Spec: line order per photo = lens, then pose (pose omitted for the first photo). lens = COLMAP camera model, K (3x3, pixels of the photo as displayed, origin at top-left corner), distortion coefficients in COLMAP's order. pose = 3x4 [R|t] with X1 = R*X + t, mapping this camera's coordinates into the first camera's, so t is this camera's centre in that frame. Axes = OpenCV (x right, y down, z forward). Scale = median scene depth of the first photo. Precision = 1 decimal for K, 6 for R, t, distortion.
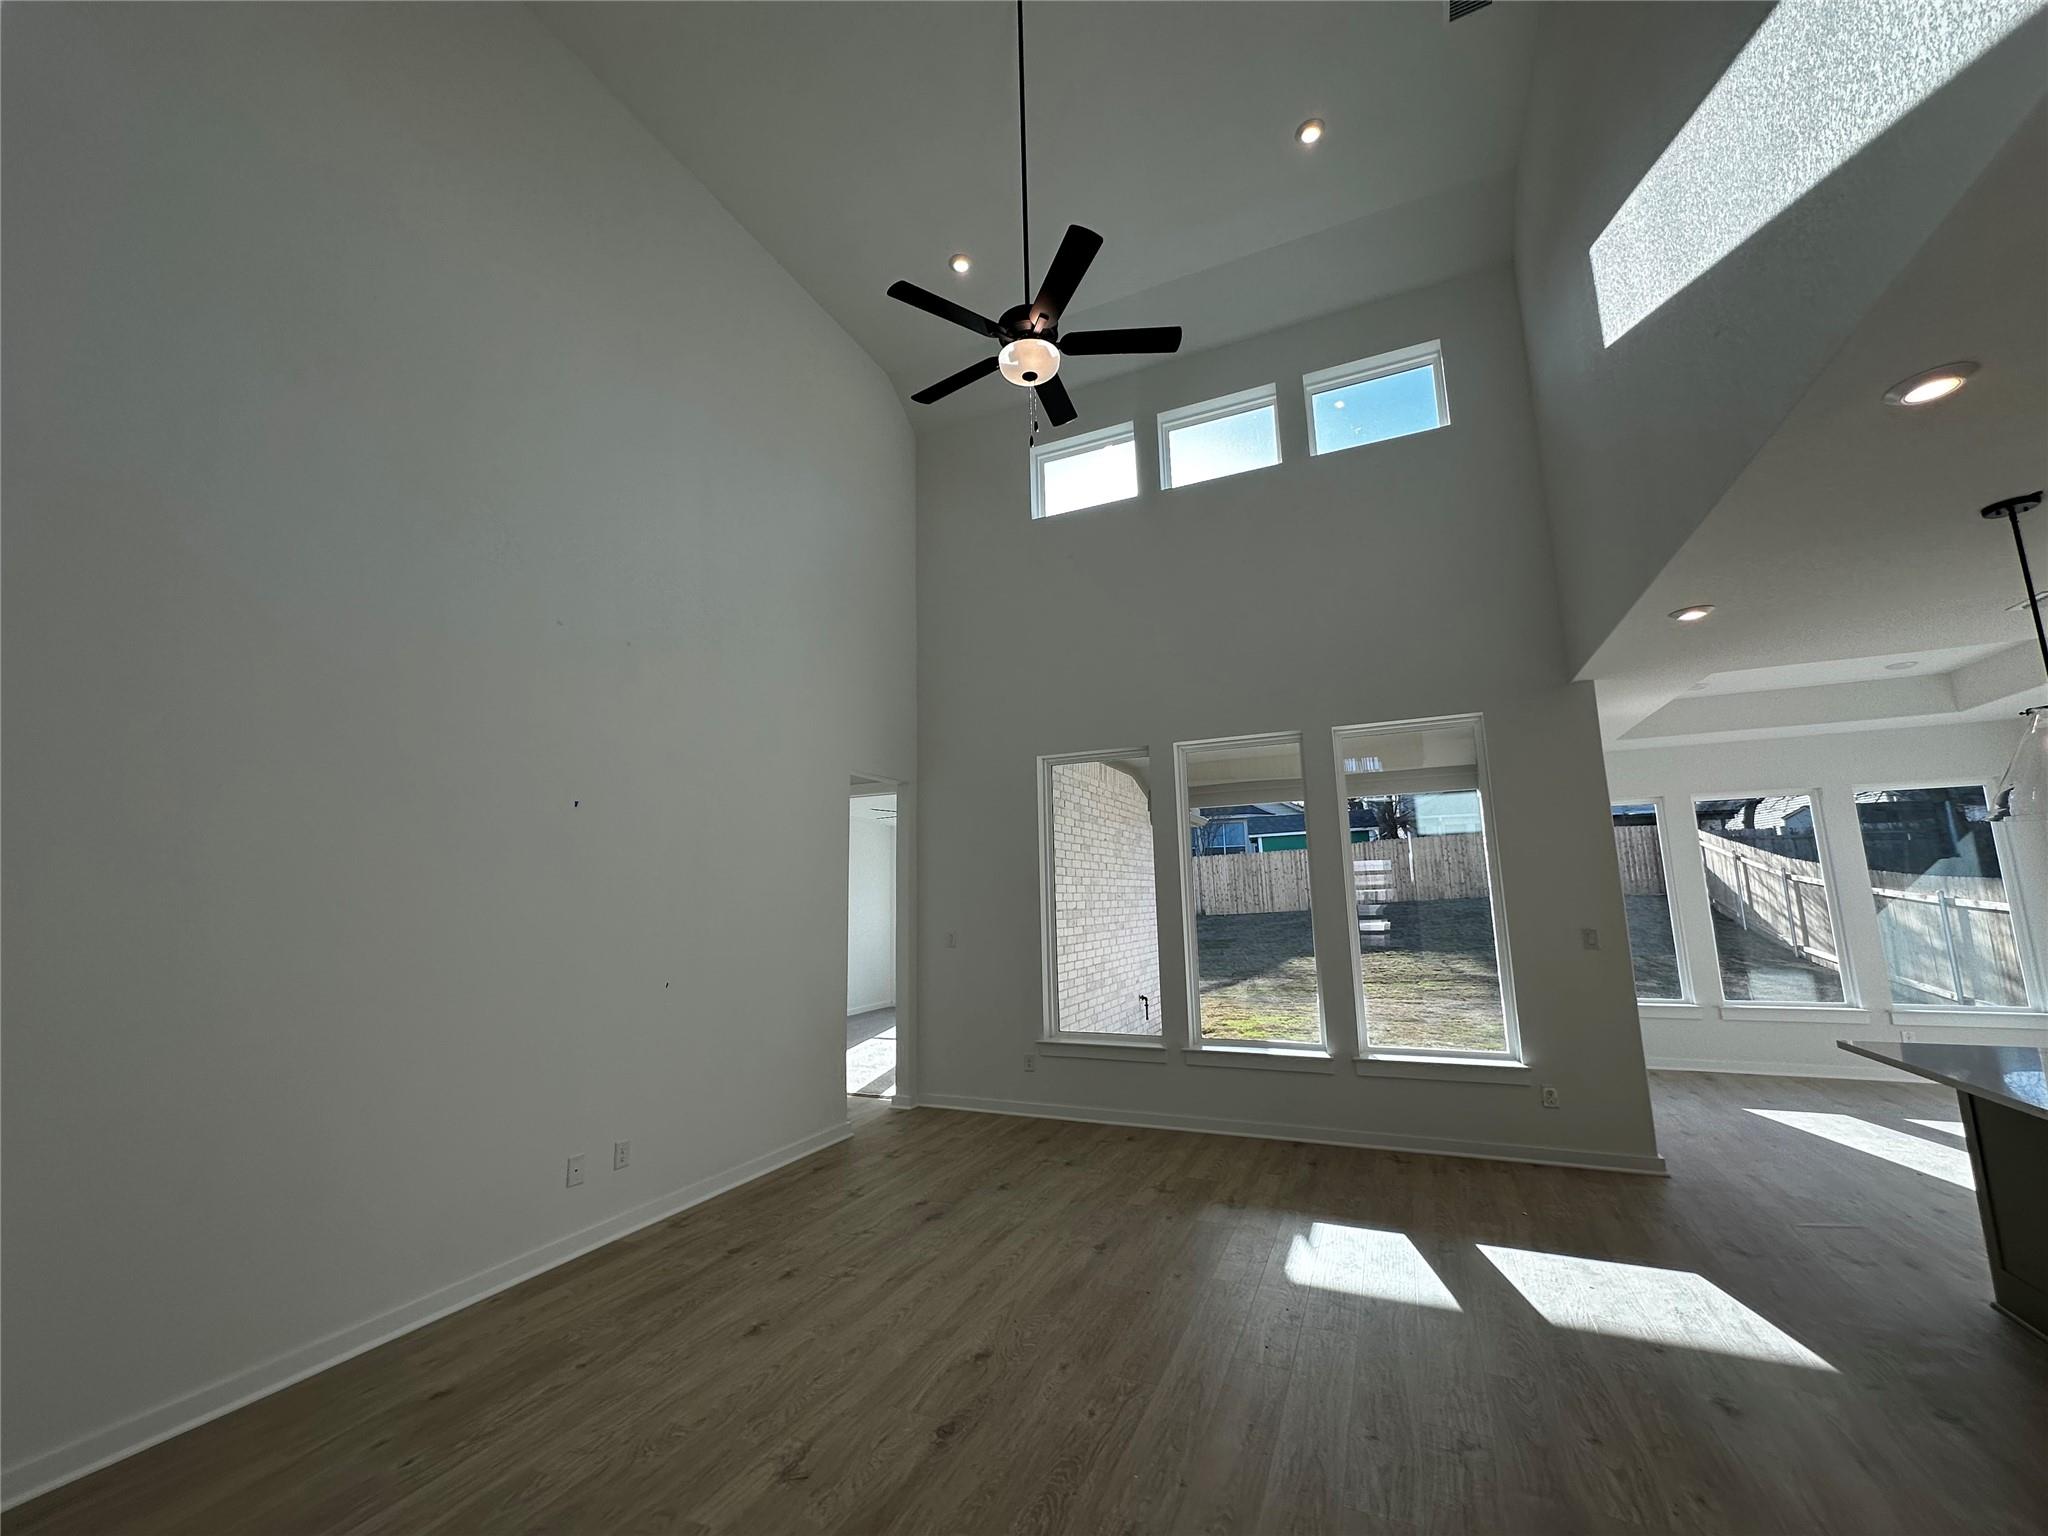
lens RADIAL K [[817.9, 0, 1024.1], [0, 817.9, 770.0], [0, 0, 1]] dist [-0.002127, 0.000518]
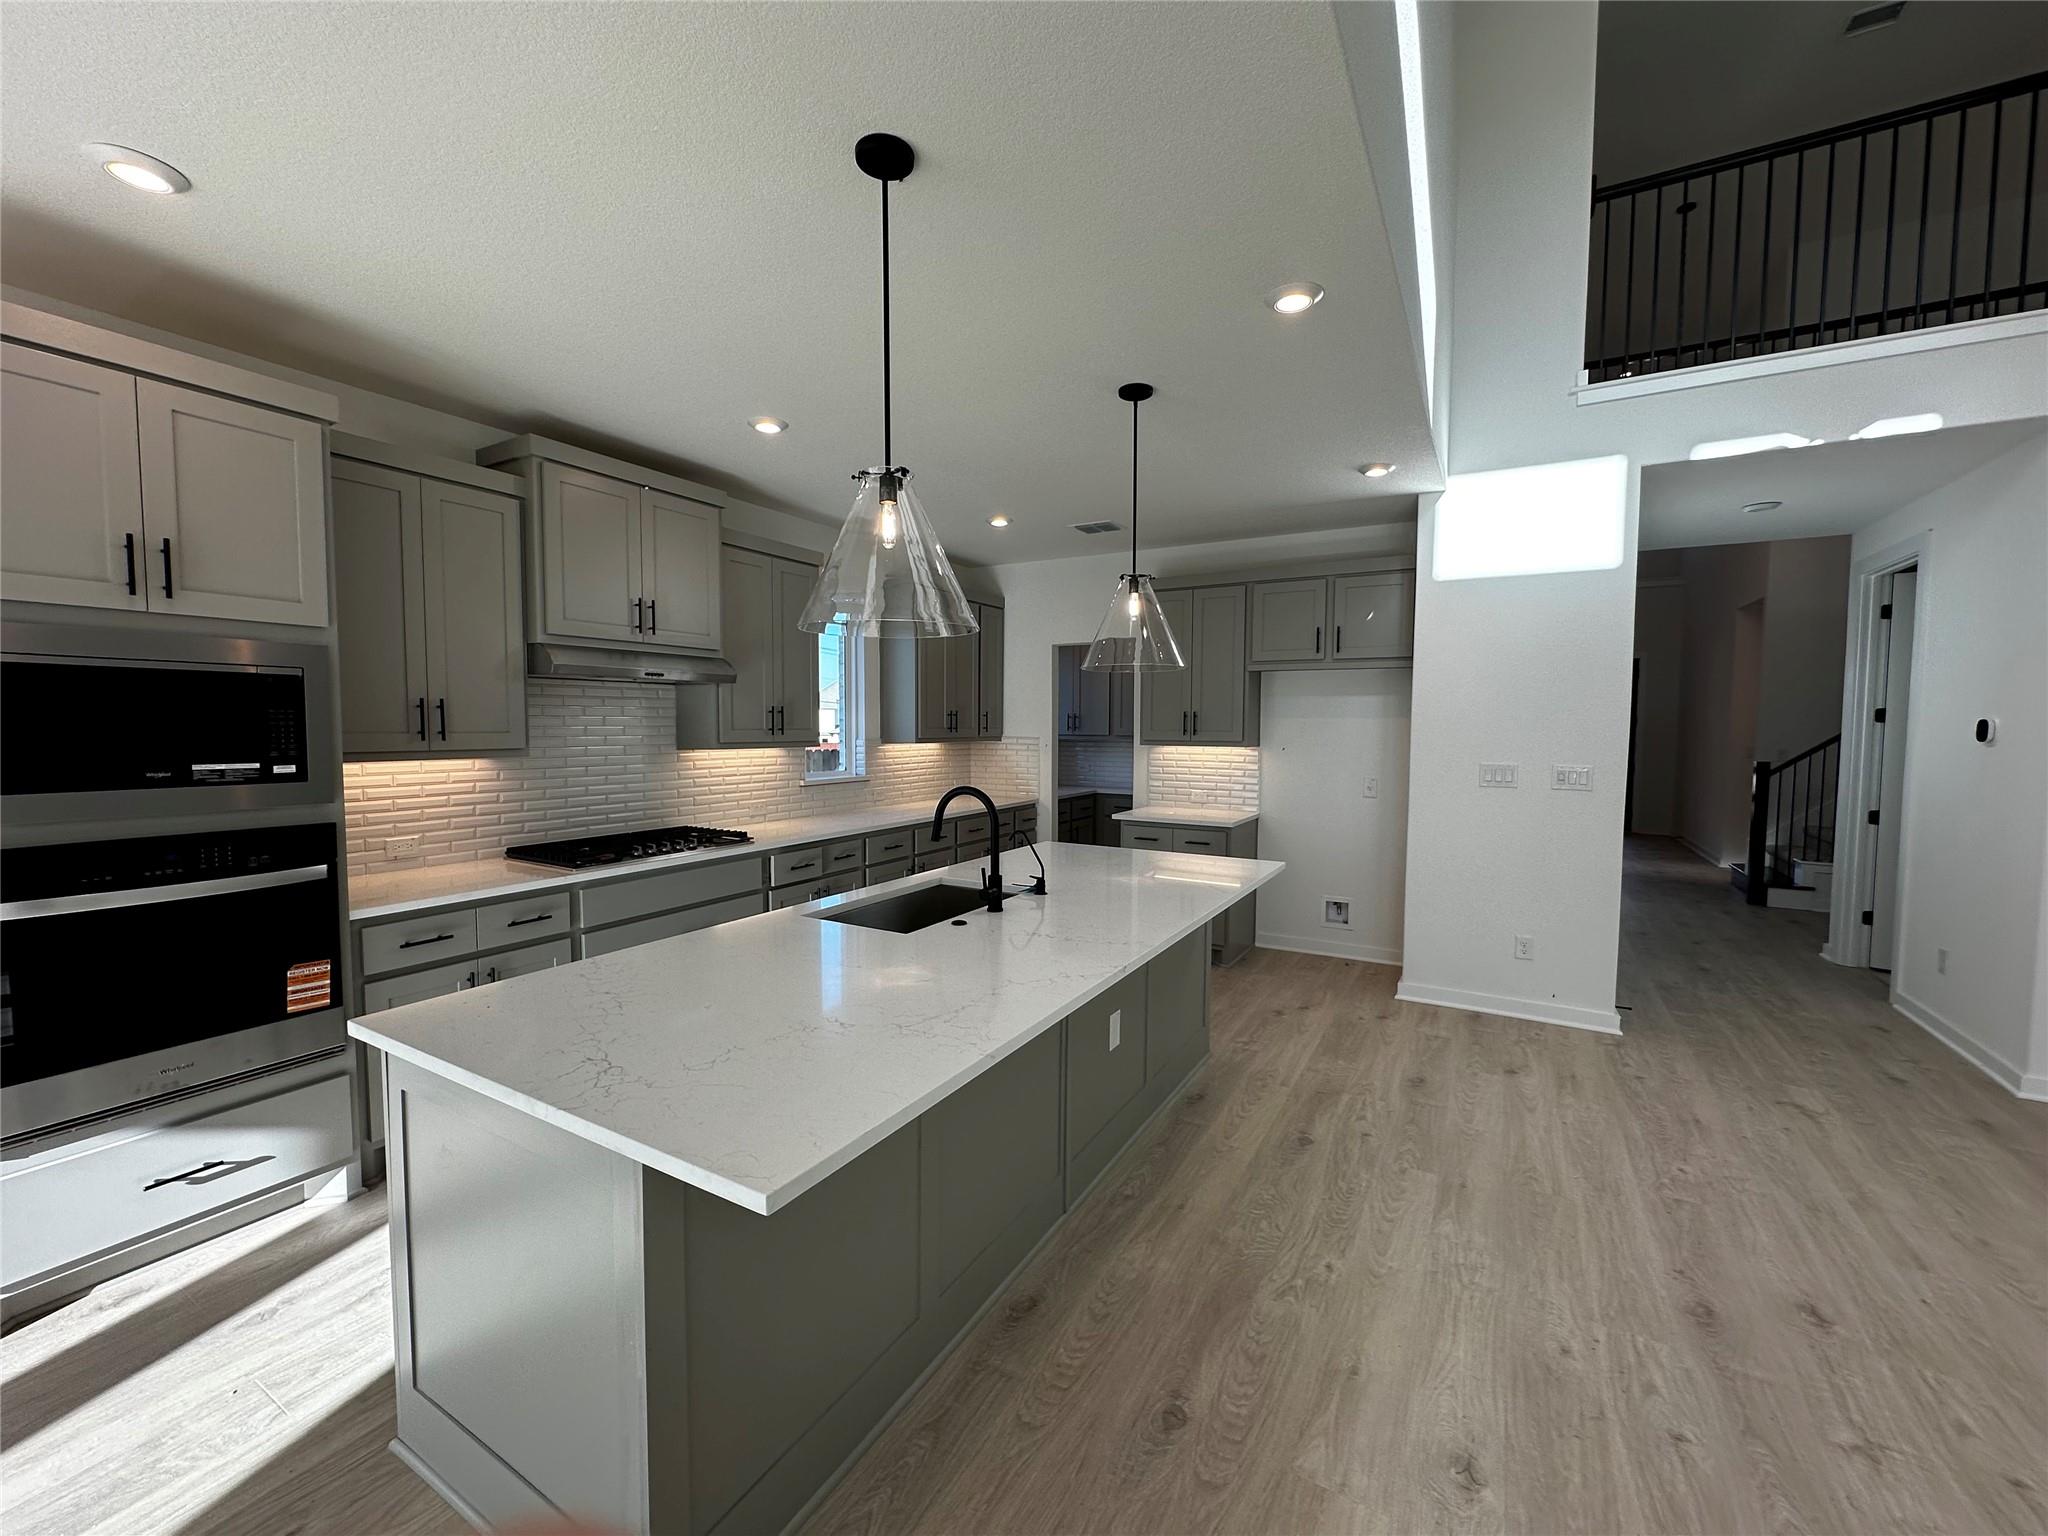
lens RADIAL K [[817.9, 0, 1024.1], [0, 817.9, 770.0], [0, 0, 1]] dist [-0.002127, 0.000518]
pose [[-0.994835, 0.009648, 0.101045, 0.465354], [-0.000936, 0.994558, -0.104182, 0.107688], [-0.101500, -0.103738, -0.989412, 0.714848]]
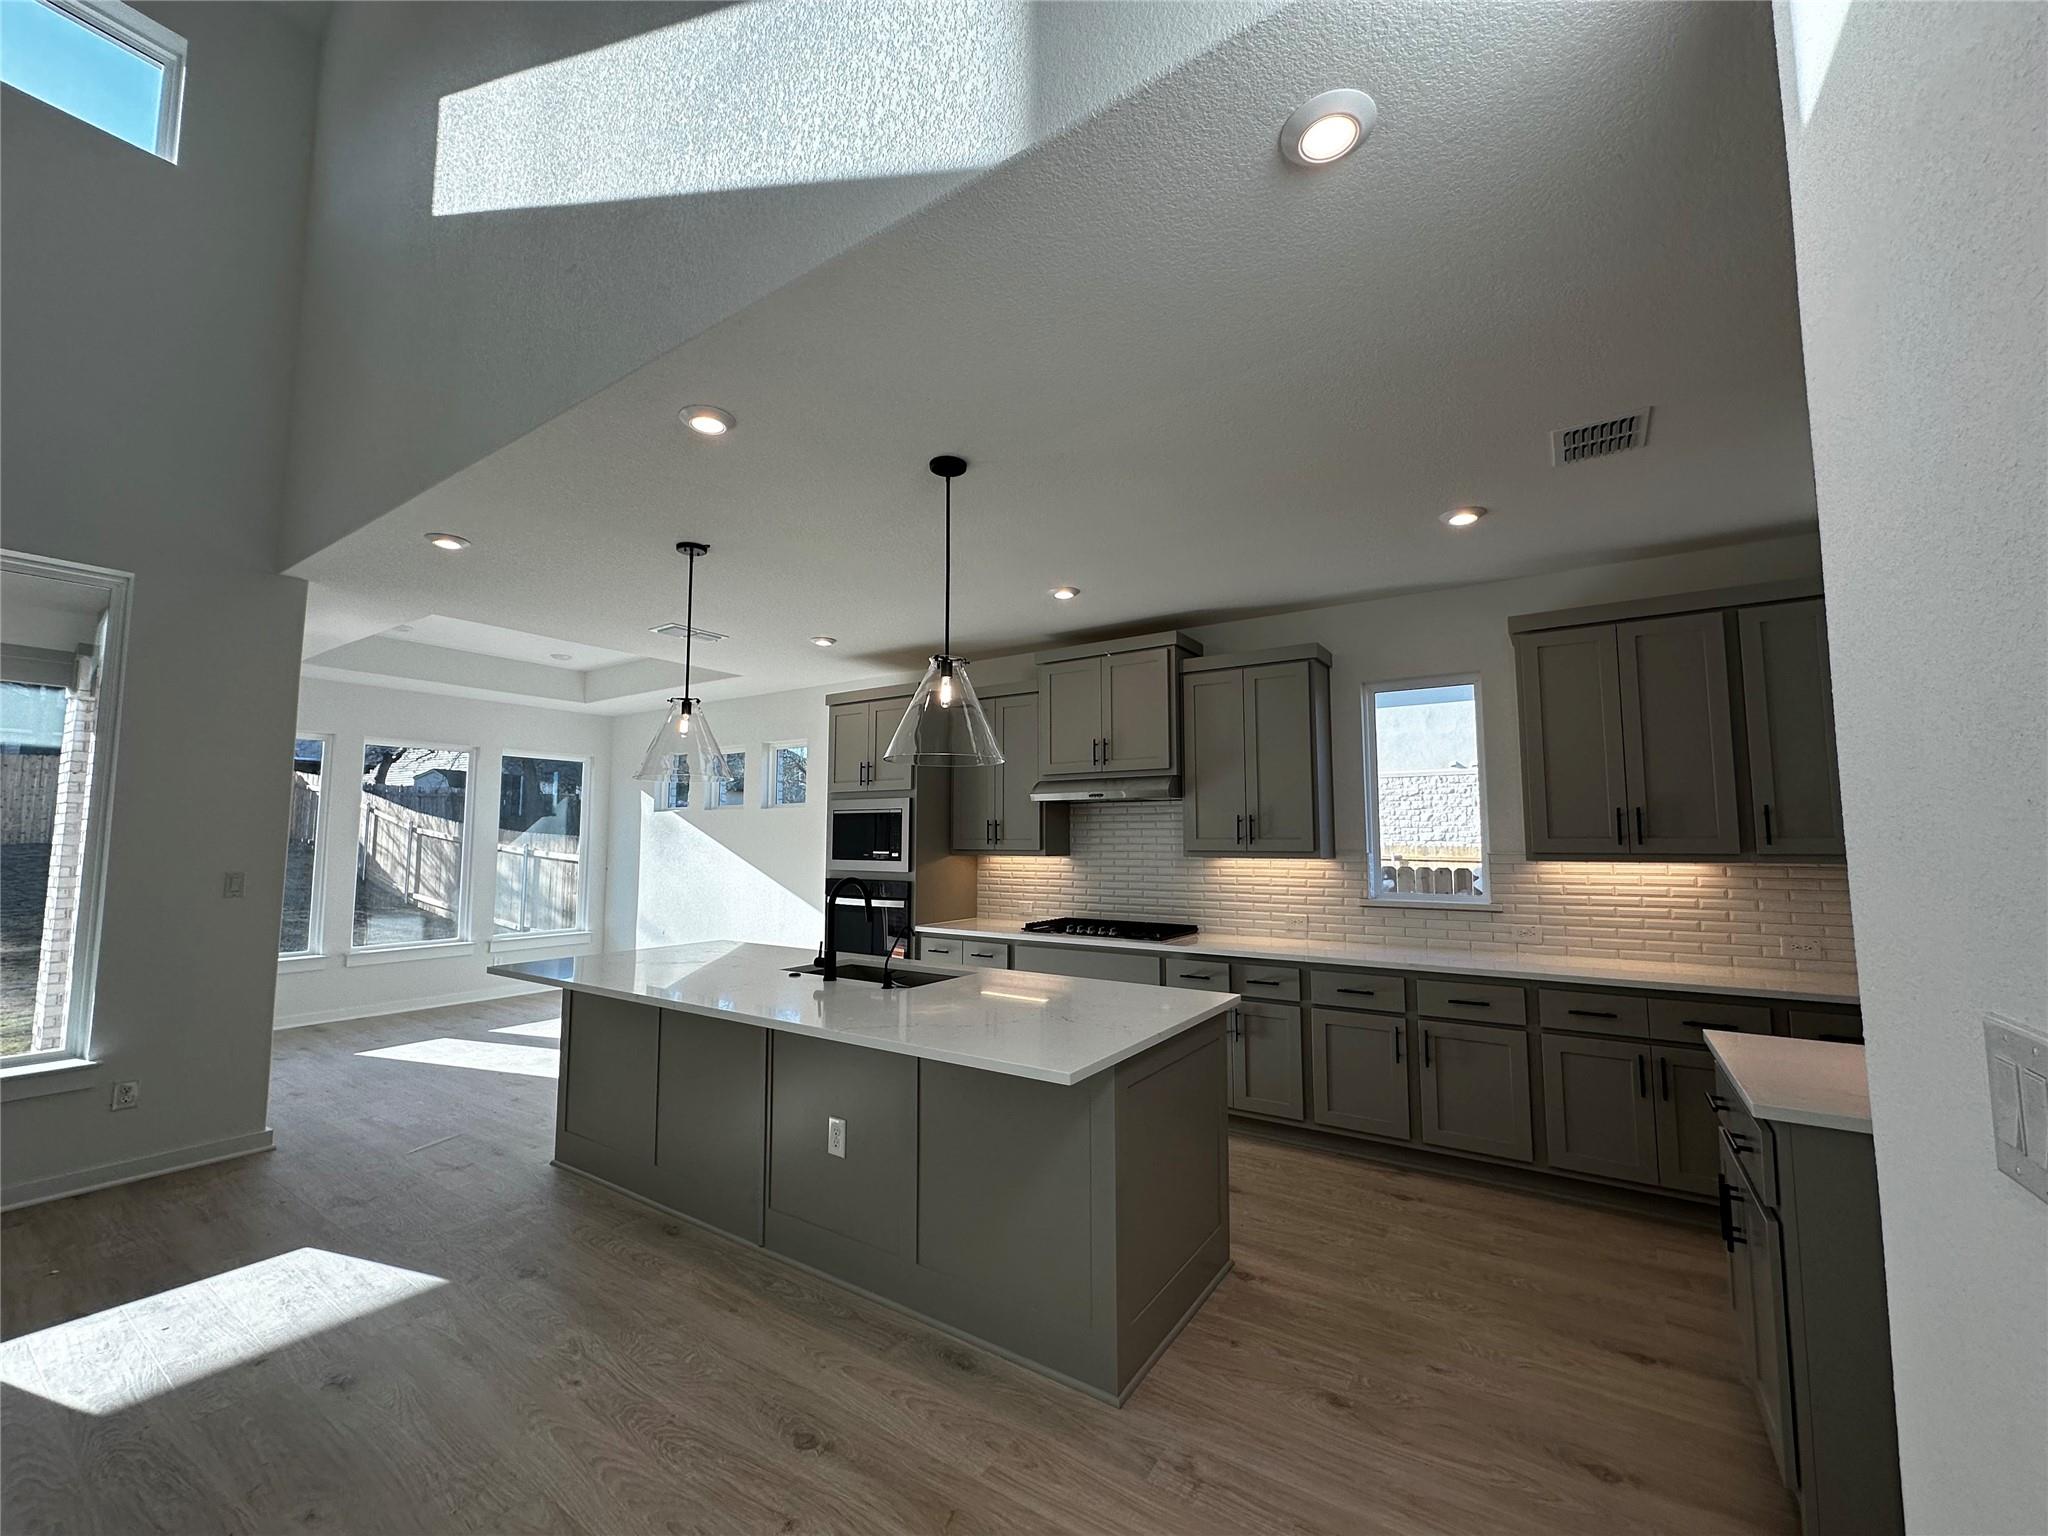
lens RADIAL K [[817.9, 0, 1024.1], [0, 817.9, 770.0], [0, 0, 1]] dist [-0.002127, 0.000518]
pose [[0.166816, 0.107815, 0.980076, 0.010482], [-0.161376, 0.983585, -0.080734, 0.025021], [-0.972692, -0.144693, 0.181477, 0.078562]]
